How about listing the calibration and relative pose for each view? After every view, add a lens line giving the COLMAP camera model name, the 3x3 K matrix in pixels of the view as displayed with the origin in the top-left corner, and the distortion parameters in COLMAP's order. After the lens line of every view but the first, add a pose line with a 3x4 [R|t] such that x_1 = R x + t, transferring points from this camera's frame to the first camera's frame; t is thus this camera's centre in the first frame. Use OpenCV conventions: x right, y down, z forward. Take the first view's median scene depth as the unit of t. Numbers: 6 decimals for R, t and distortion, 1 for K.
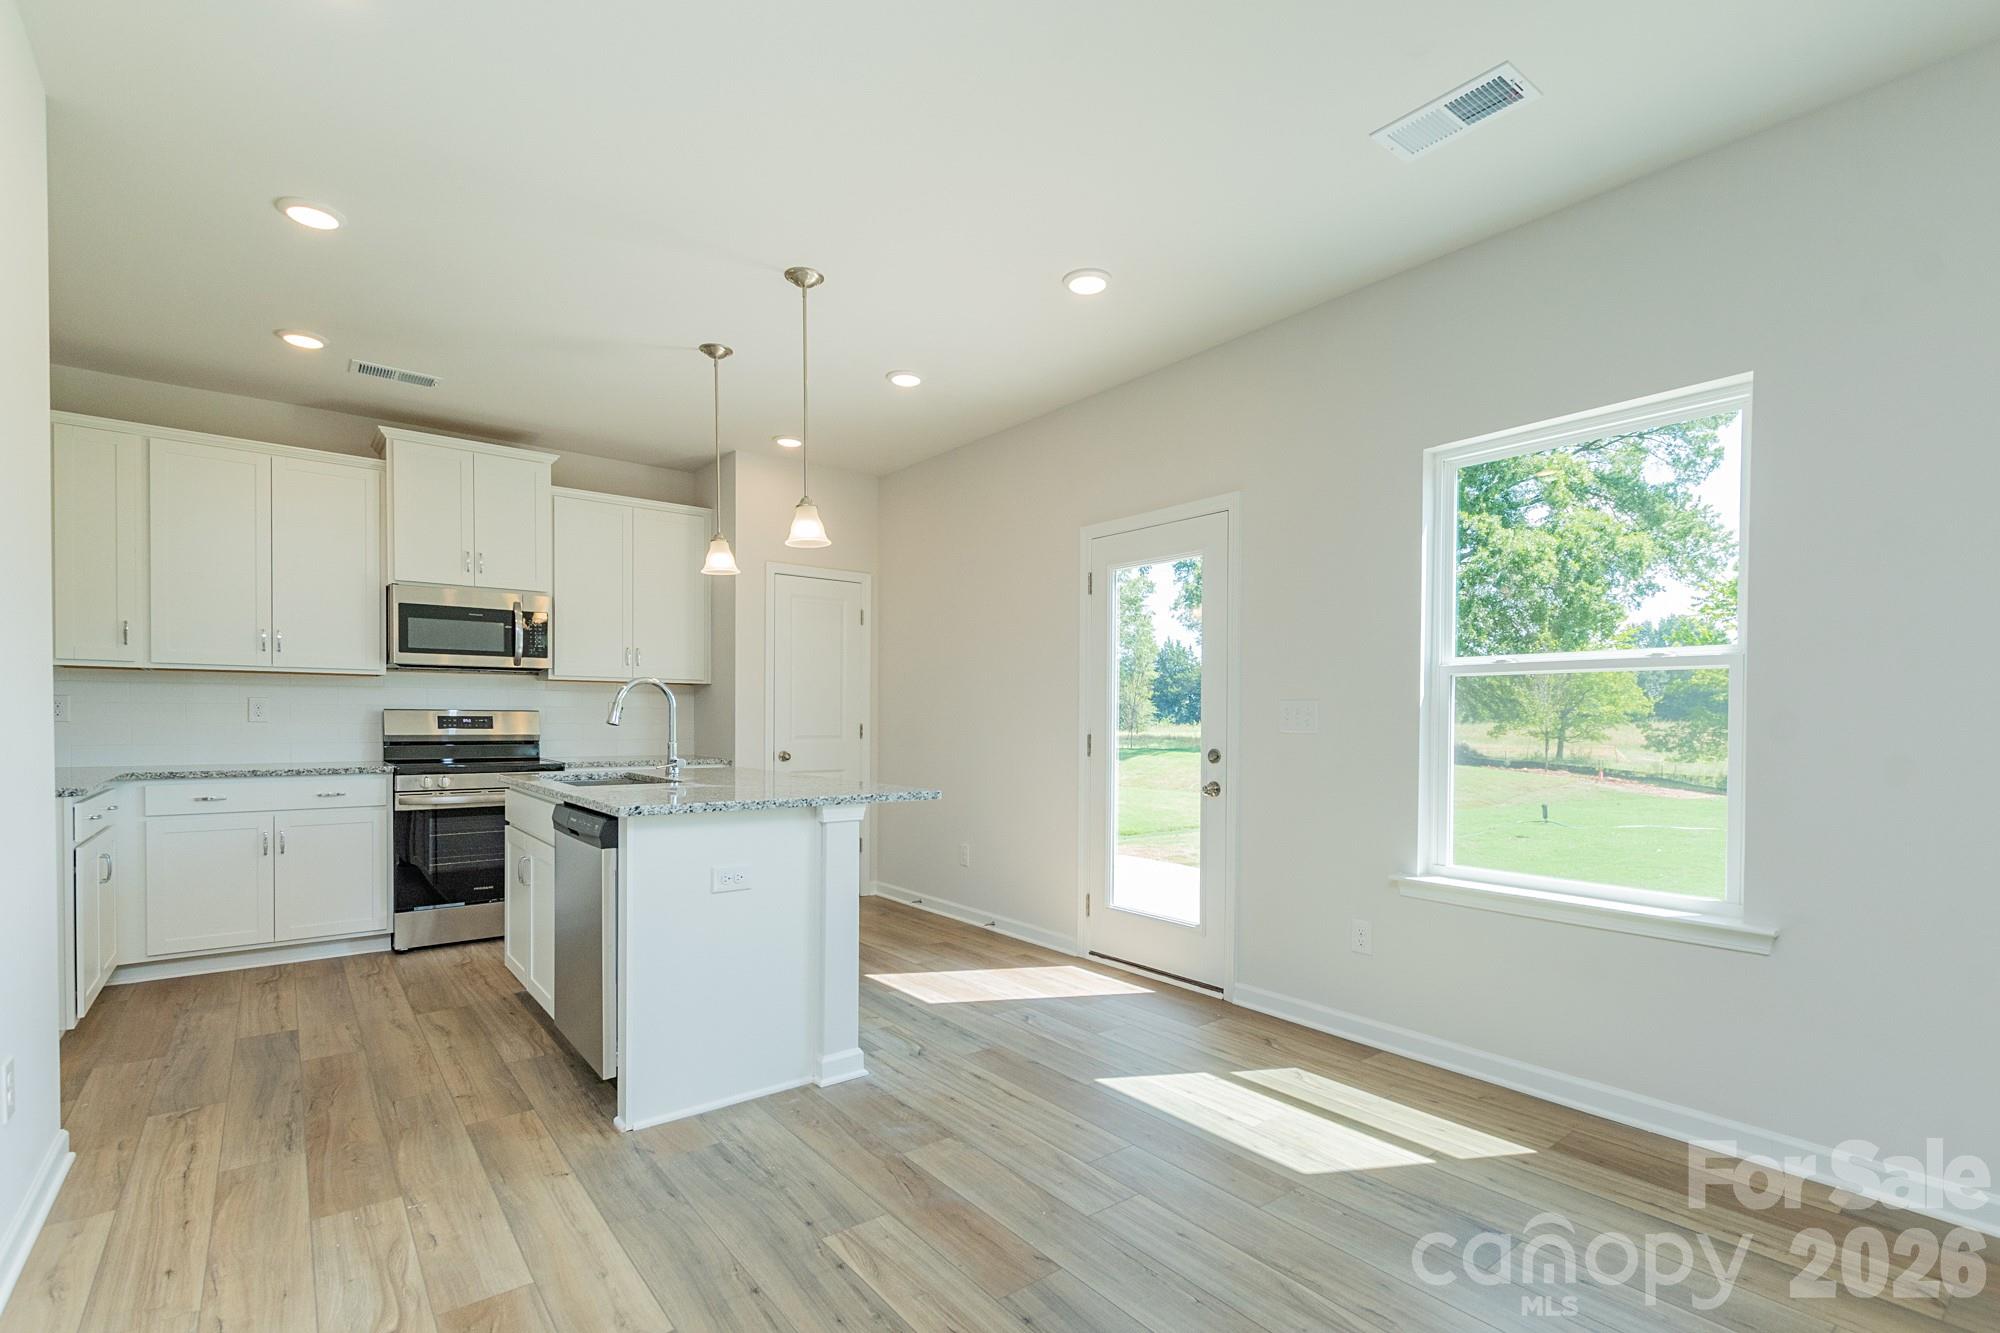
lens RADIAL K [[912.8, 0, 992.2], [0, 912.8, 731.7], [0, 0, 1]] dist [0.002202, -0.000192]
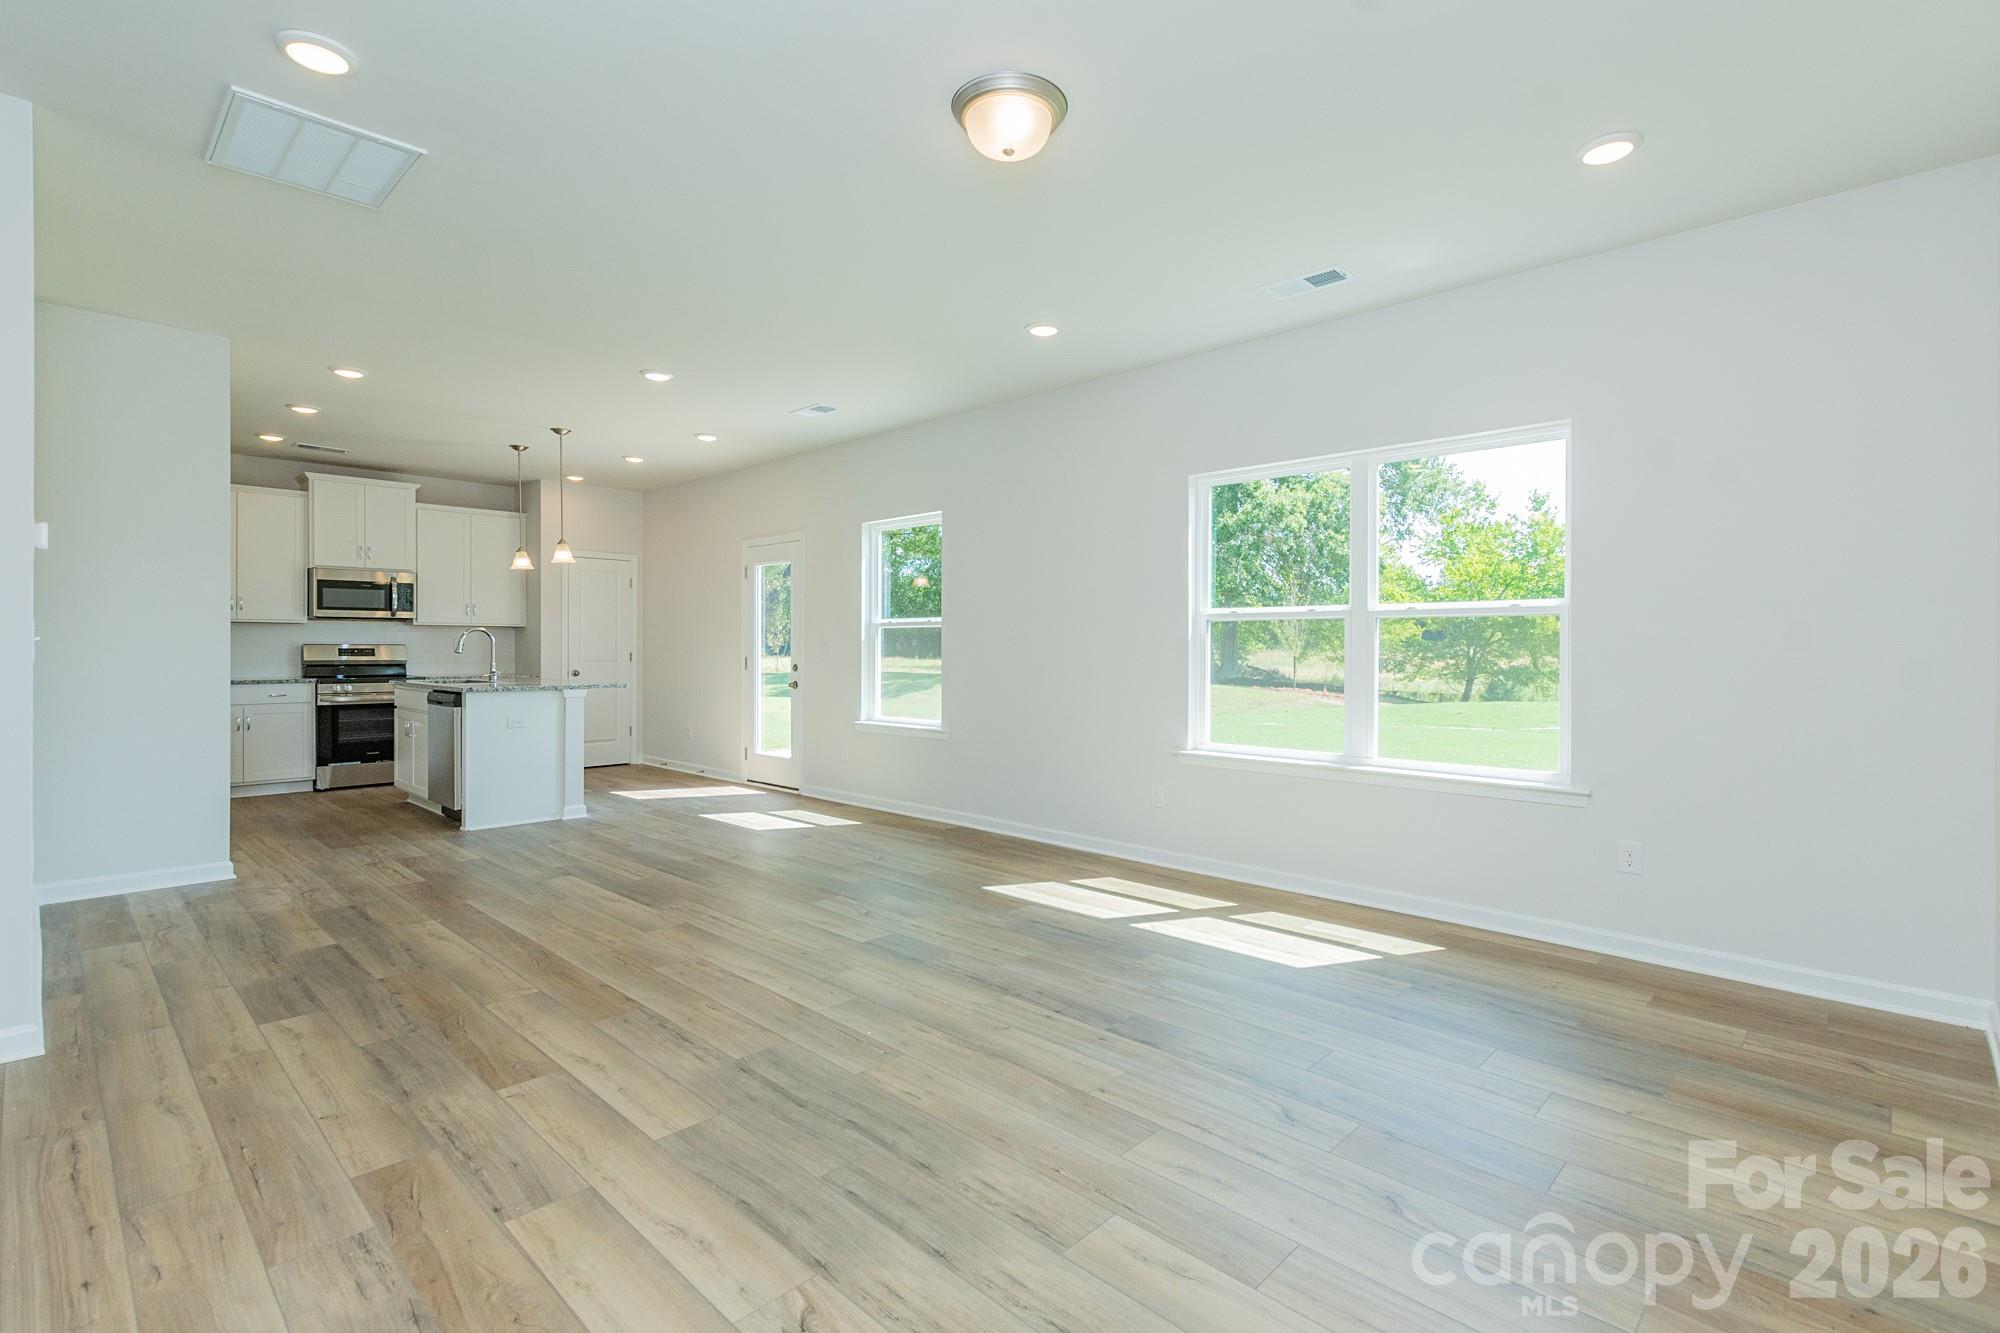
lens RADIAL K [[932.2, 0, 1010.2], [0, 932.2, 651.4], [0, 0, 1]] dist [0.002681, 0.000133]
pose [[0.989451, -0.004416, 0.144802, 0.342674], [0.005821, 0.999940, -0.009281, 0.011070], [-0.144753, 0.010026, 0.989417, -0.848143]]
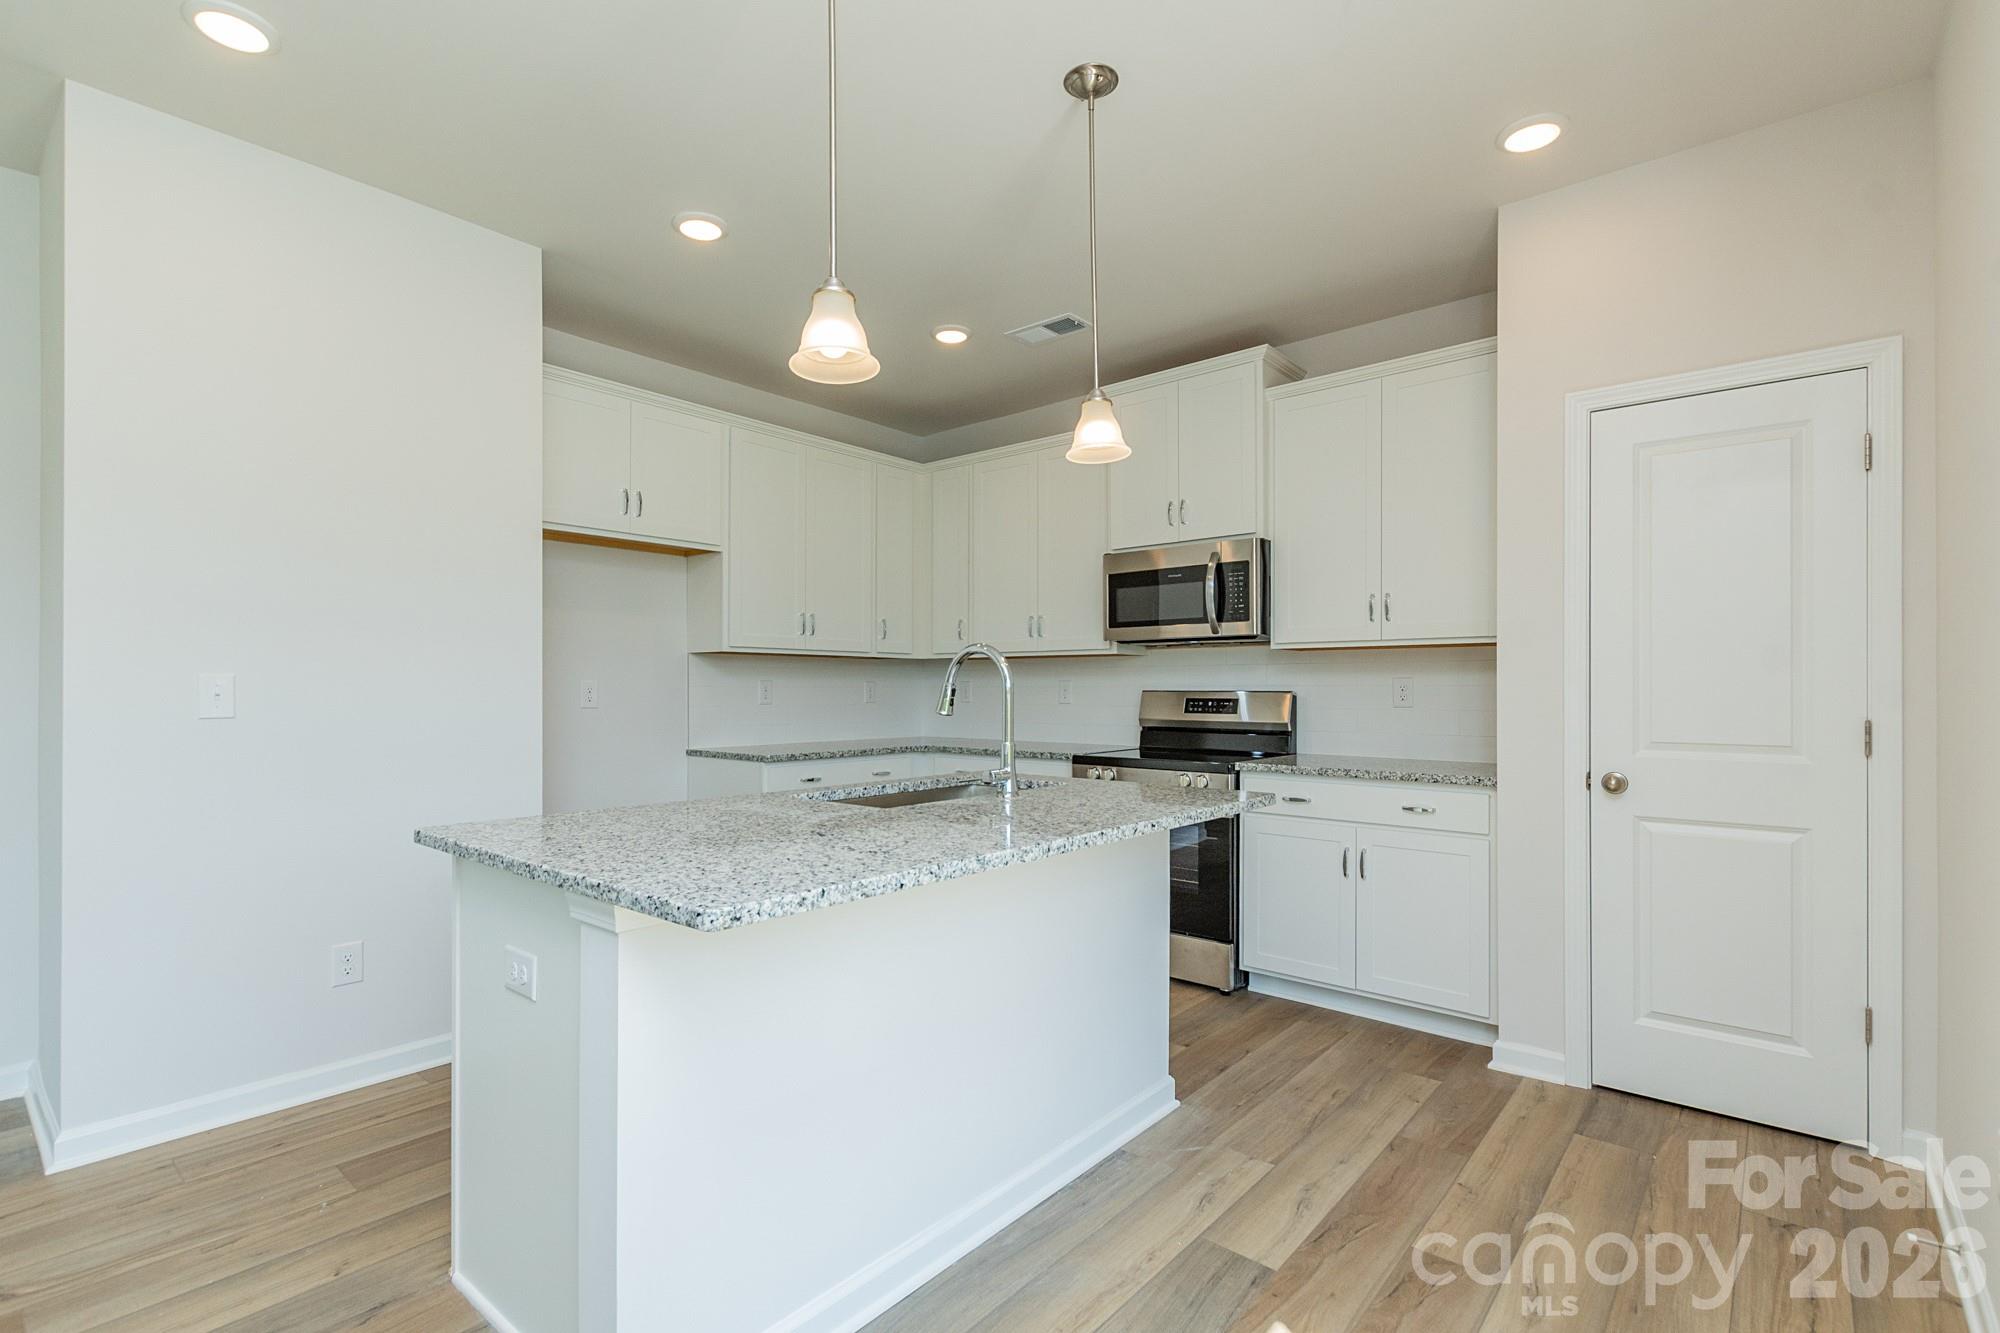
lens RADIAL K [[917.9, 0, 991.4], [0, 917.9, 687.7], [0, 0, 1]] dist [0.002103, 0.000204]
pose [[0.197041, -0.008927, -0.980355, 0.226853], [-0.016132, 0.999794, -0.012347, -0.014965], [0.980262, 0.018248, 0.196857, 0.718127]]
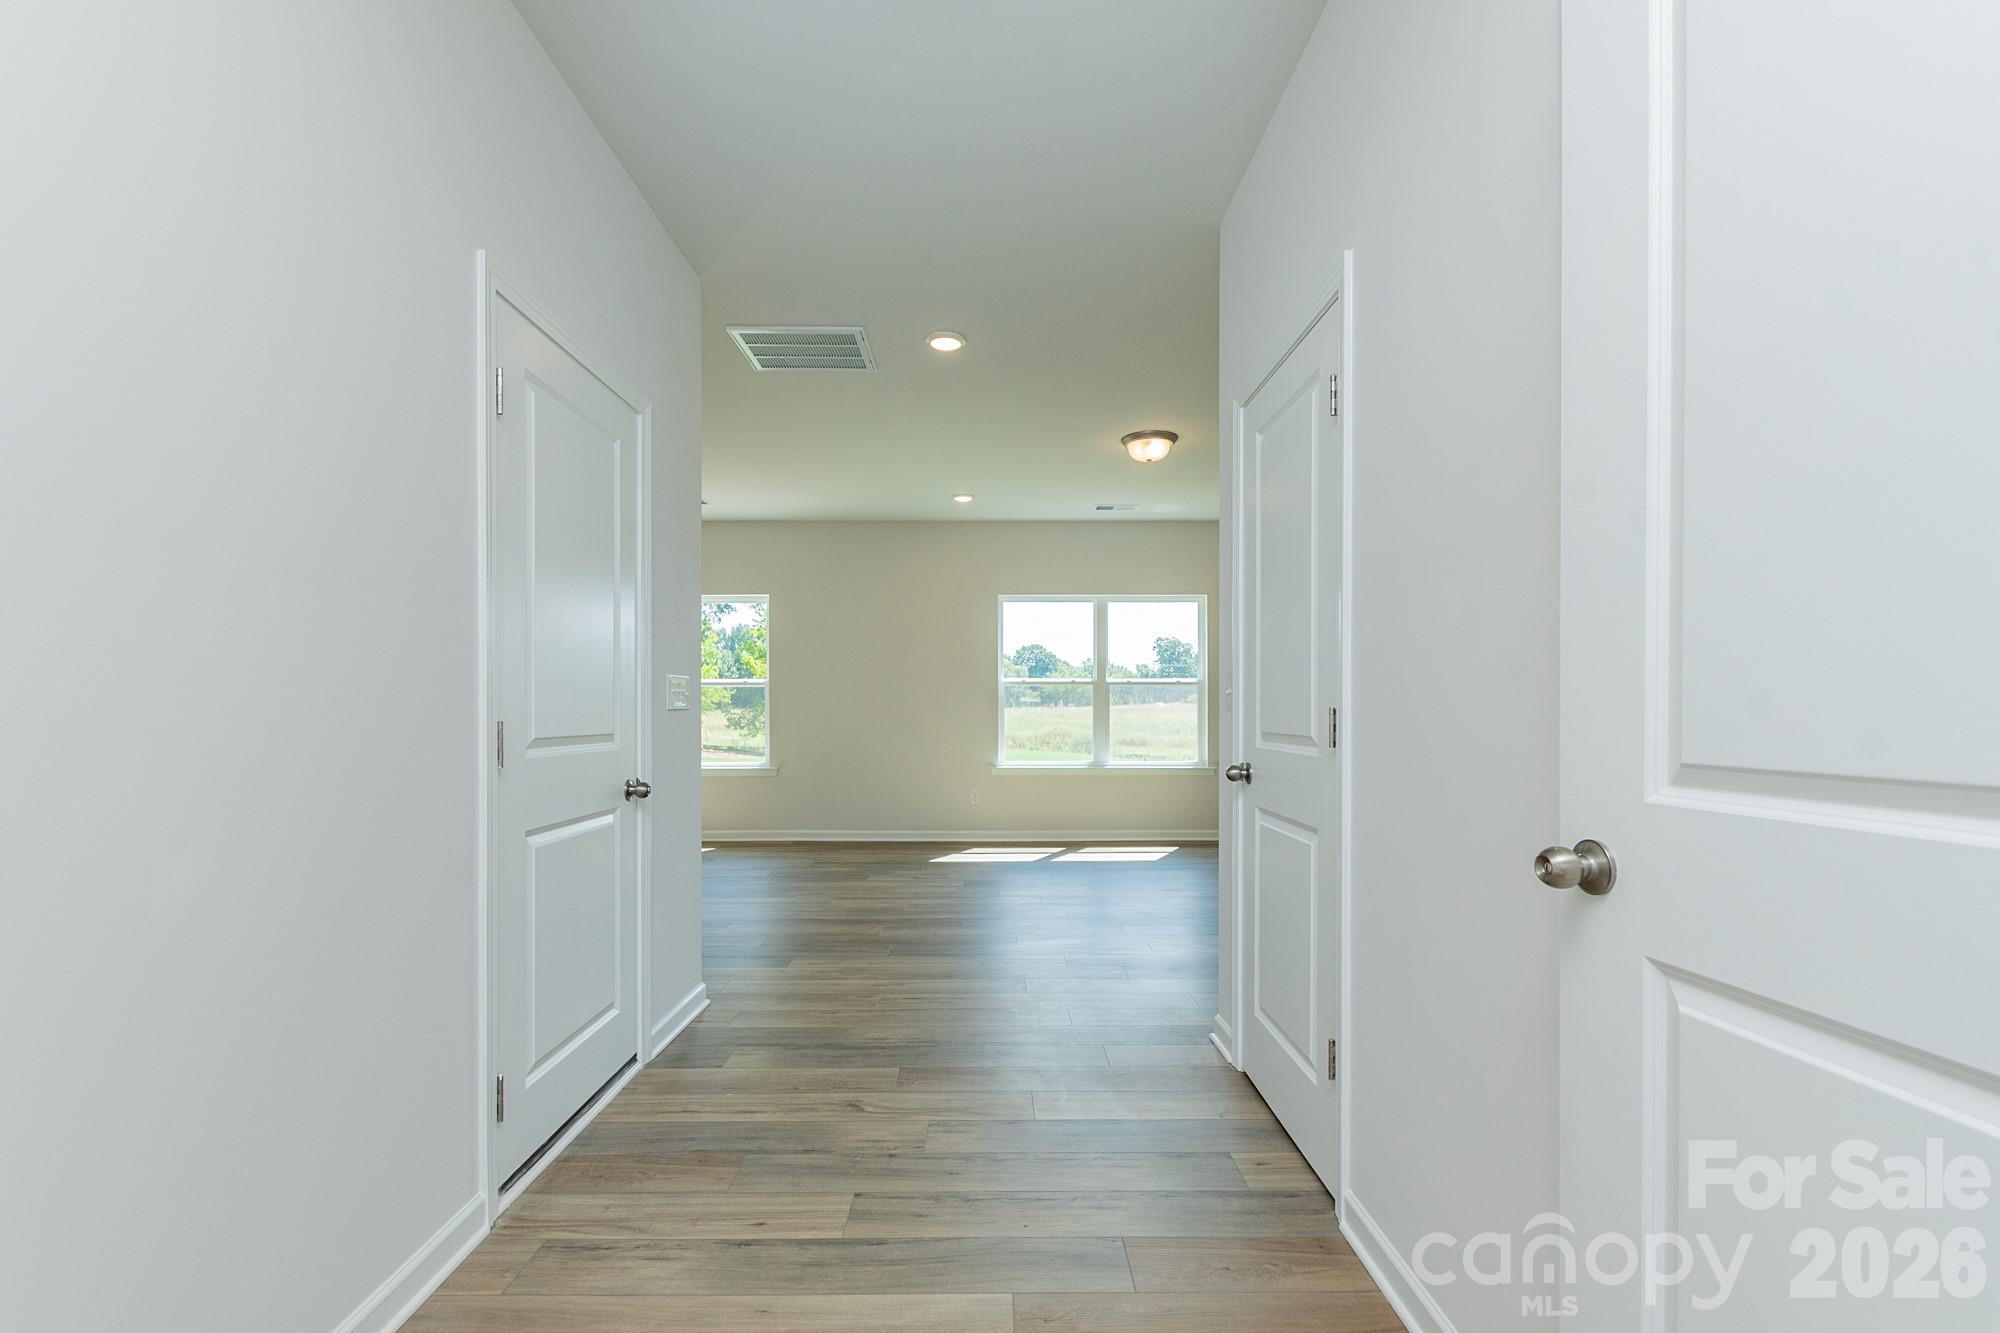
lens RADIAL K [[895.7, 0, 999.2], [0, 895.7, 713.7], [0, 0, 1]] dist [-0.000709, -0.000033]
pose [[0.605441, -0.010226, 0.795825, -0.631246], [0.016306, 0.999867, 0.000442, 0.018061], [-0.795723, 0.012709, 0.605527, -0.821941]]
